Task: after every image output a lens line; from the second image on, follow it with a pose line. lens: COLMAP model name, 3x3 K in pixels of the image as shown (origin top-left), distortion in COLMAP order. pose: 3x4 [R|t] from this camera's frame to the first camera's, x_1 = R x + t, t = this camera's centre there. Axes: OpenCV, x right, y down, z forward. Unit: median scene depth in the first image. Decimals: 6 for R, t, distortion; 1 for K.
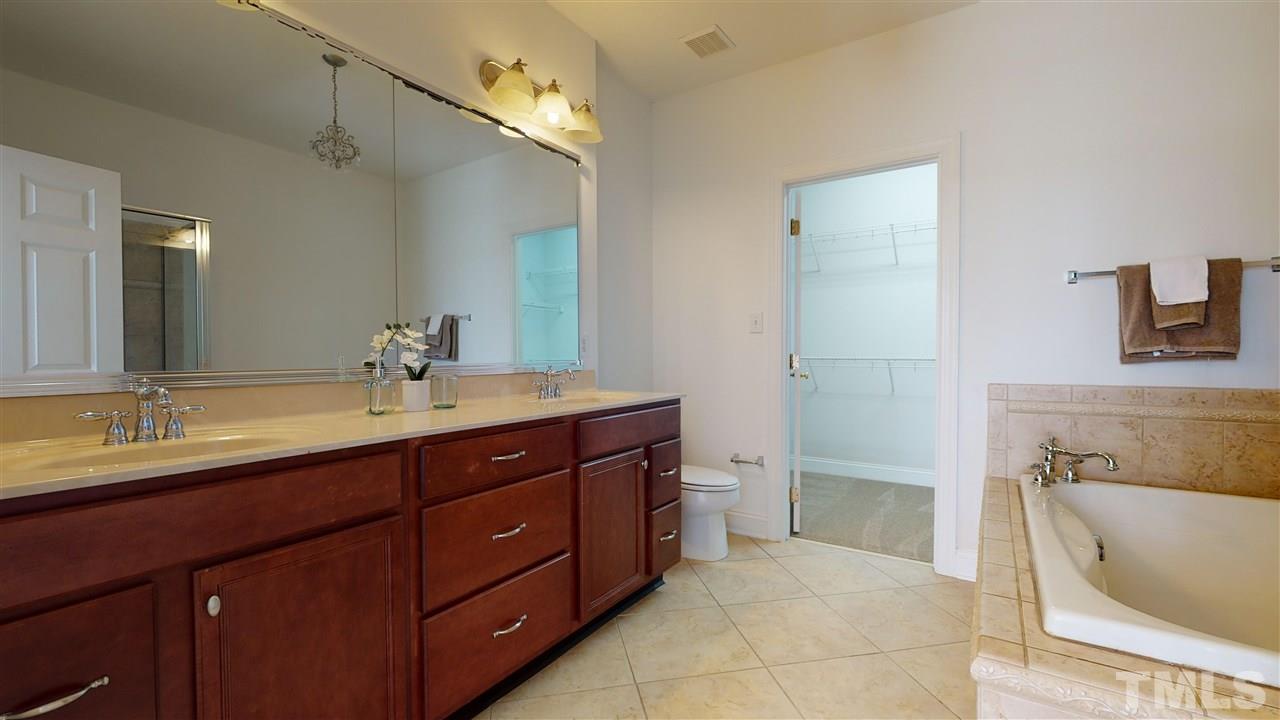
lens RADIAL K [[531.4, 0, 641.1], [0, 531.4, 355.5], [0, 0, 1]] dist [-0.003867, -0.000417]
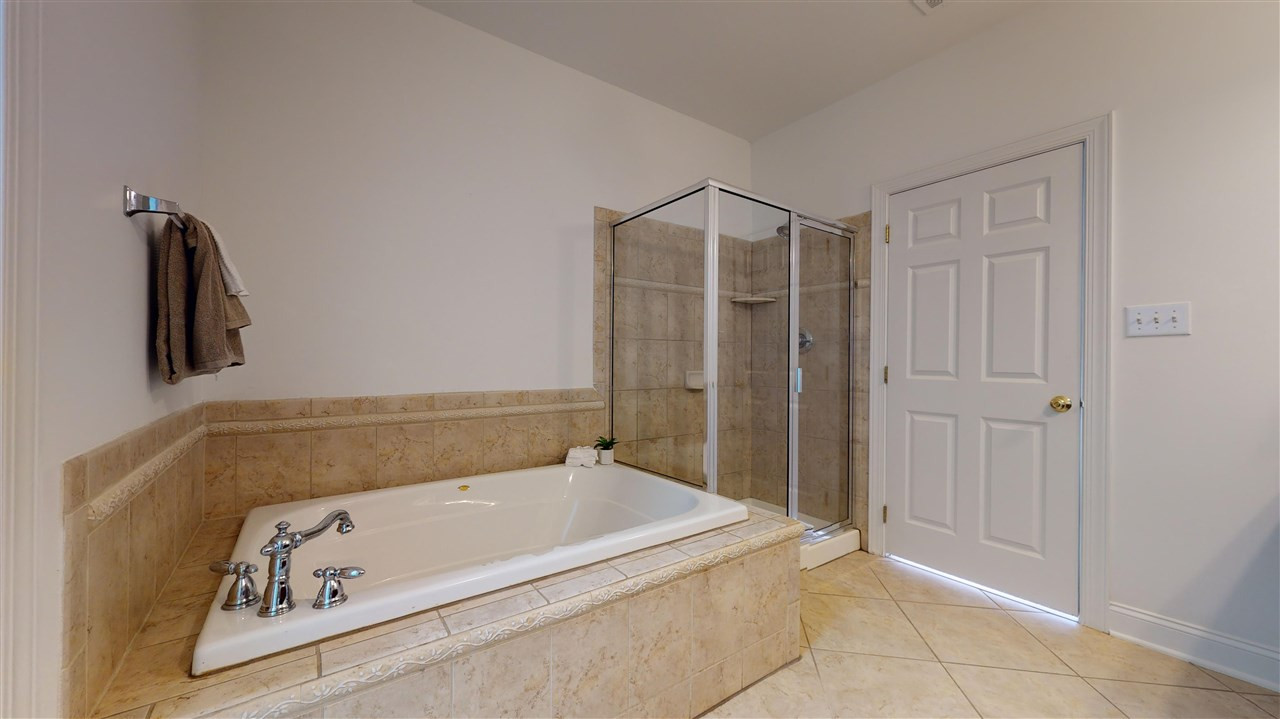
lens RADIAL K [[471.0, 0, 640.7], [0, 471.0, 358.8], [0, 0, 1]] dist [-0.001434, 0.000349]
pose [[-0.938442, -0.008948, 0.345322, 0.317593], [-0.008721, 0.999960, 0.002209, -0.008599], [-0.345327, -0.000938, -0.938482, 1.478174]]
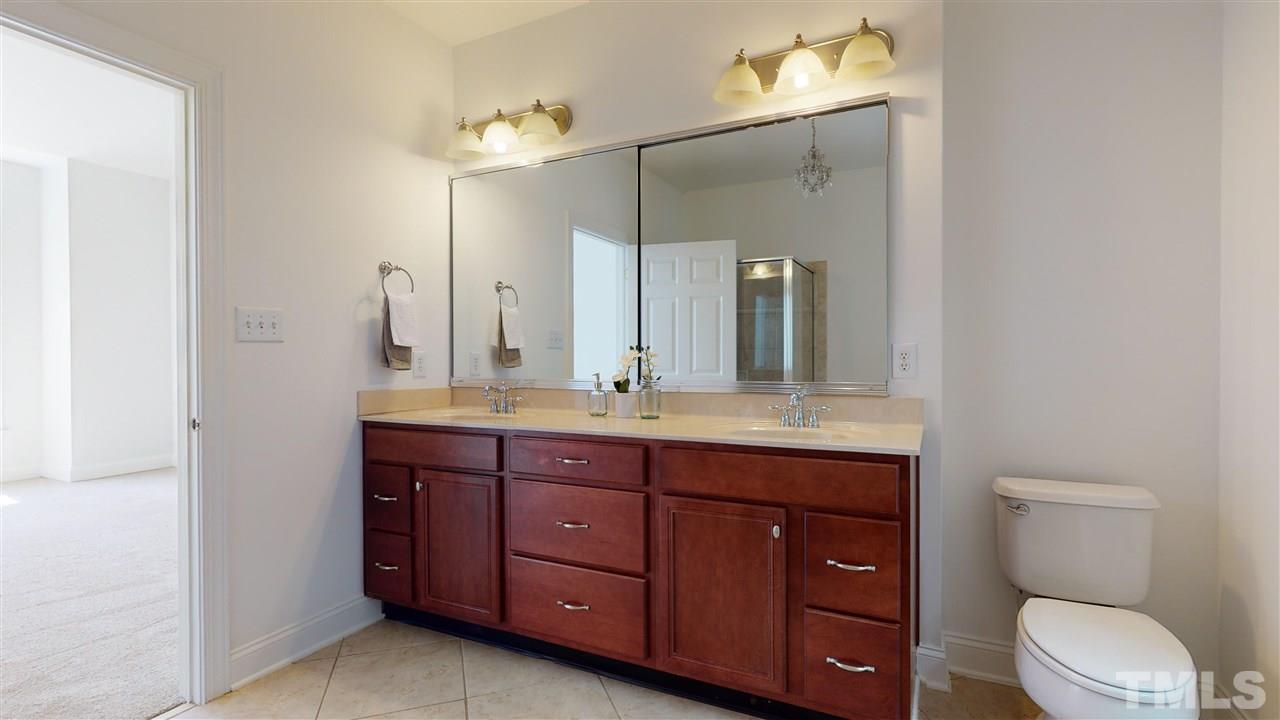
lens RADIAL K [[566.5, 0, 642.1], [0, 566.5, 365.1], [0, 0, 1]] dist [0.000391, -0.000033]
pose [[0.134913, 0.017598, -0.990701, 0.821601], [-0.001027, 0.999844, 0.017620, -0.037233], [0.990857, -0.001360, 0.134910, 0.798982]]
